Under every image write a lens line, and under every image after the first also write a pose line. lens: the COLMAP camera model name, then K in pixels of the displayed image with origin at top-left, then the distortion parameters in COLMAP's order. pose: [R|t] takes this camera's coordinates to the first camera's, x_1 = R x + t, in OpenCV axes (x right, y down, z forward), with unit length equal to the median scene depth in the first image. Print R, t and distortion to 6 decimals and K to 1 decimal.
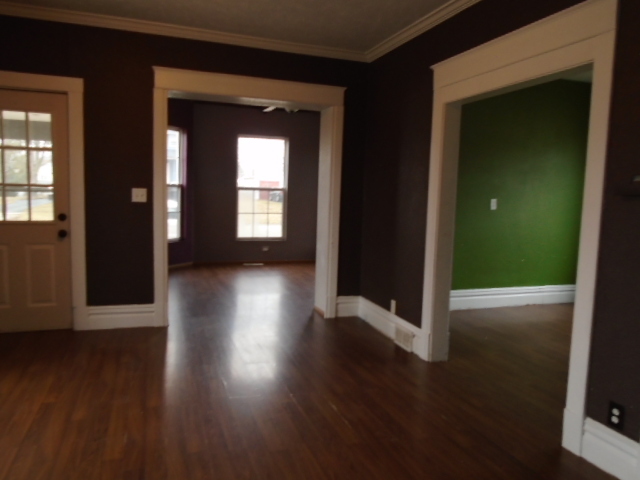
lens RADIAL K [[491.3, 0, 320.0], [0, 491.3, 240.0], [0, 0, 1]] dist [-0.007962, 0.001057]
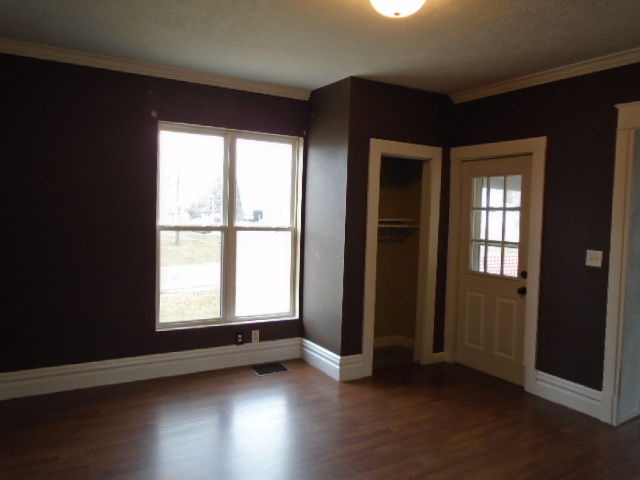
lens RADIAL K [[491.3, 0, 320.0], [0, 491.3, 240.0], [0, 0, 1]] dist [-0.007962, 0.001057]
pose [[0.203436, 0.033407, -0.978518, 0.380809], [-0.118973, 0.992855, 0.009161, -0.077187], [0.971833, 0.114553, 0.205957, 0.375034]]
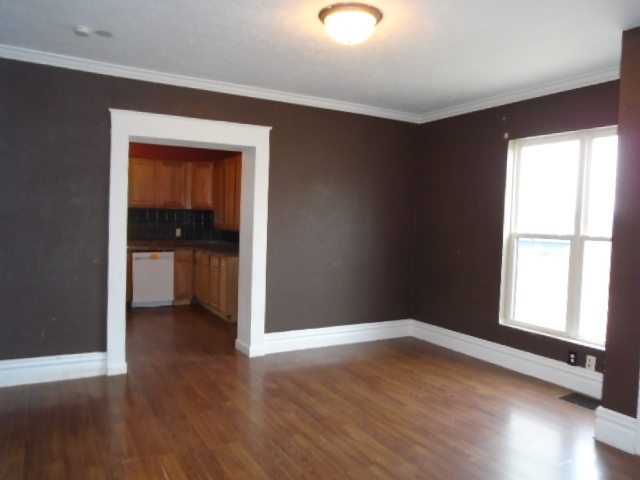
lens RADIAL K [[491.3, 0, 320.0], [0, 491.3, 240.0], [0, 0, 1]] dist [-0.007962, 0.001057]
pose [[-0.976980, -0.050631, -0.207234, -0.010921], [-0.079623, 0.987772, 0.134039, -0.158206], [0.197913, 0.147454, -0.969065, 1.292429]]
